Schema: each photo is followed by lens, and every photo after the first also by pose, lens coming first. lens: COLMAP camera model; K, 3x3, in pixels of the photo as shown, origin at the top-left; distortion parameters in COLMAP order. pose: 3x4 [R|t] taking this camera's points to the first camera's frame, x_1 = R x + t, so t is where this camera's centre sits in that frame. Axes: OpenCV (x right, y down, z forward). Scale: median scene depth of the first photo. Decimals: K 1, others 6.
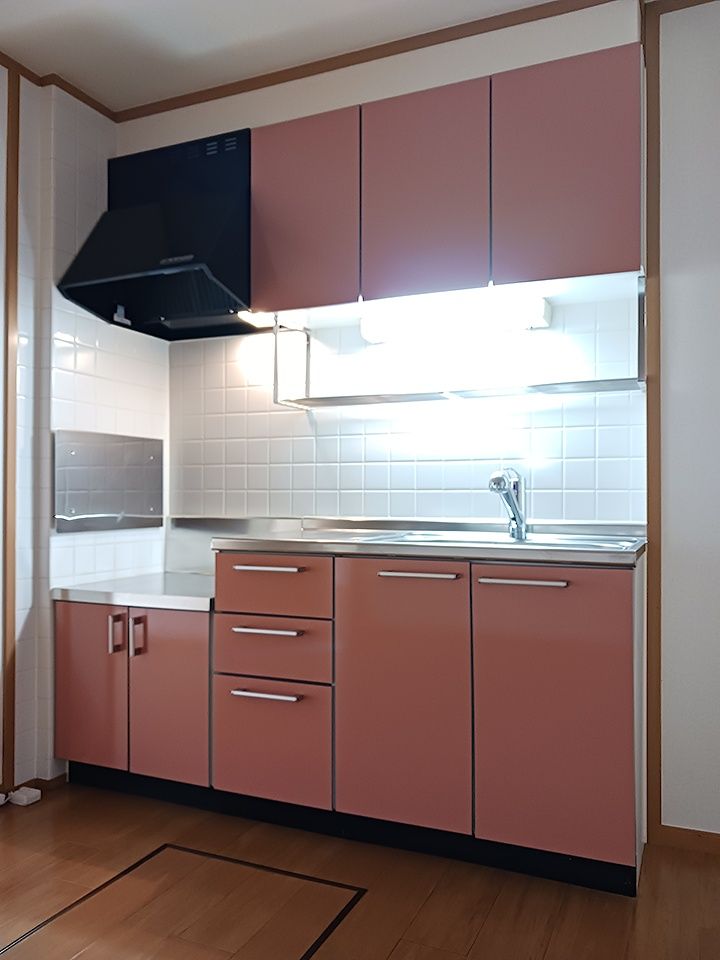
lens RADIAL K [[752.7, 0, 360.7], [0, 752.7, 501.4], [0, 0, 1]] dist [0.035208, -0.062906]
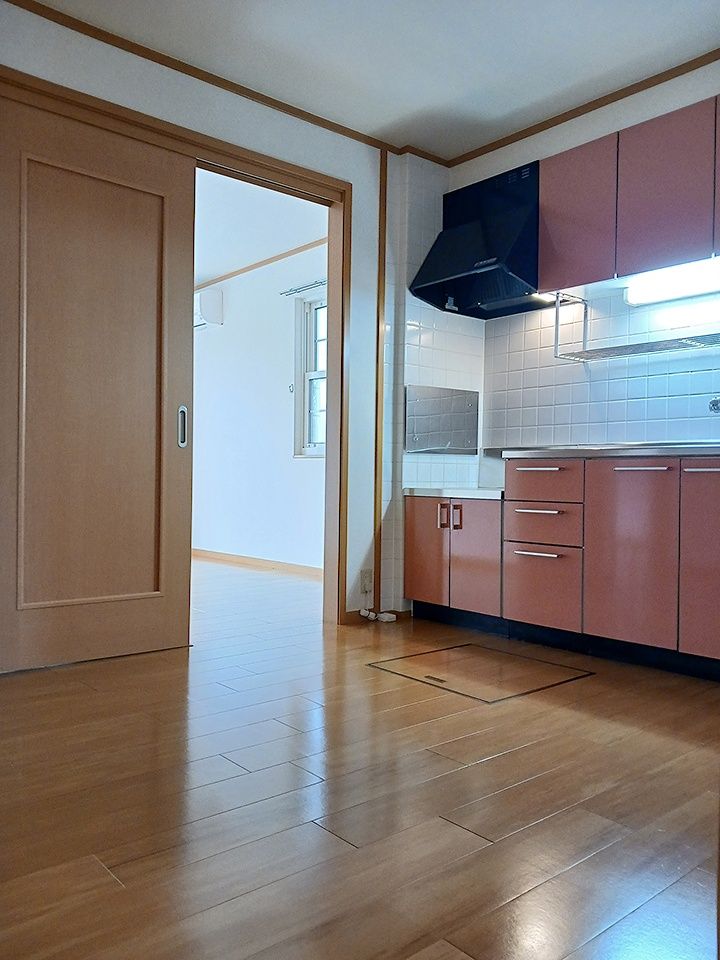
lens RADIAL K [[752.7, 0, 360.7], [0, 752.7, 501.4], [0, 0, 1]] dist [0.035208, -0.062906]
pose [[0.902007, 0.018737, -0.431315, 0.166919], [-0.007940, 0.999609, 0.026819, 0.098145], [0.431649, -0.020767, 0.901803, -0.402353]]
